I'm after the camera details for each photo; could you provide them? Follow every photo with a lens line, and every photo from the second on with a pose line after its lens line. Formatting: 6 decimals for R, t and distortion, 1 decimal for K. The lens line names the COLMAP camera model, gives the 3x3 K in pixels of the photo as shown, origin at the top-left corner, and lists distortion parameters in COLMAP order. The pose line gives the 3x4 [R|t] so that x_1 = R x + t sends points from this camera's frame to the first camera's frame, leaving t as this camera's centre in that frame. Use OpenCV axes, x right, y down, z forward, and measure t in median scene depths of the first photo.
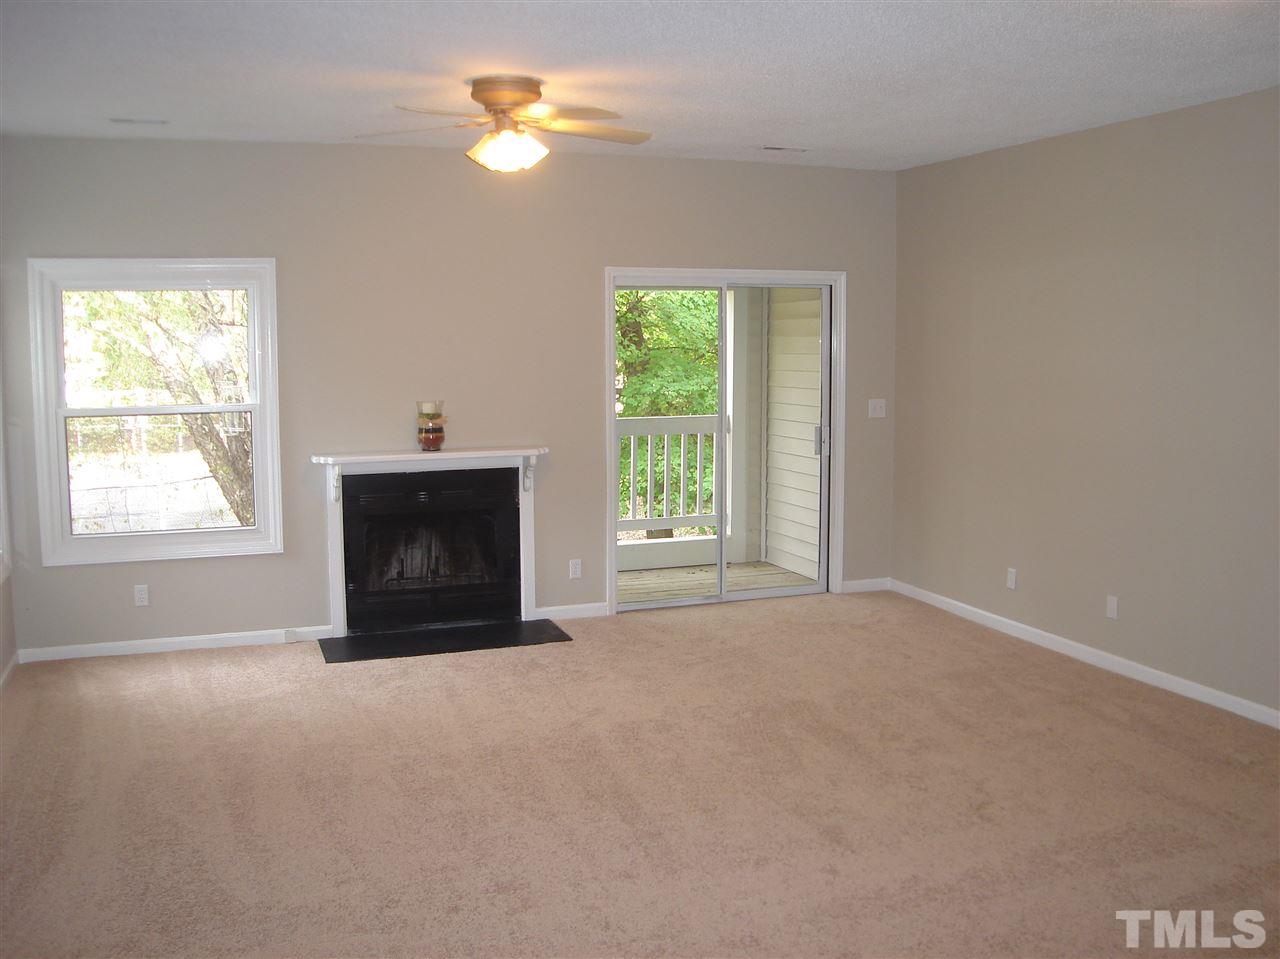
lens RADIAL K [[1269.6, 0, 637.7], [0, 1269.6, 478.8], [0, 0, 1]] dist [-0.097423, 0.000000]
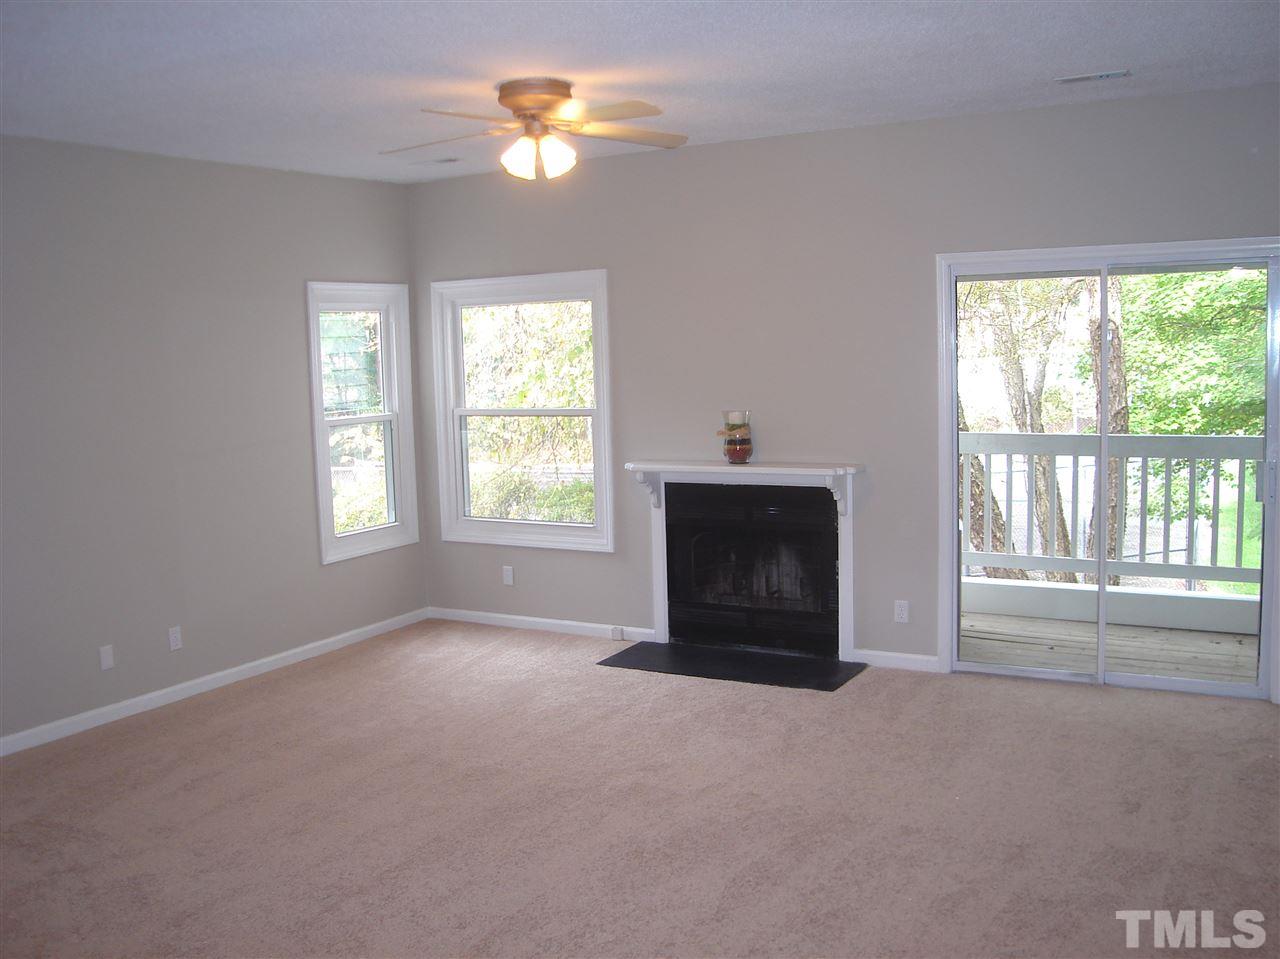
lens RADIAL K [[1269.6, 0, 638.2], [0, 1269.6, 477.8], [0, 0, 1]] dist [-0.097423, 0.000000]
pose [[0.621226, 0.070546, -0.780449, 0.547036], [-0.057188, 0.997365, 0.044633, -0.051111], [0.781542, 0.016906, 0.623624, 0.363975]]
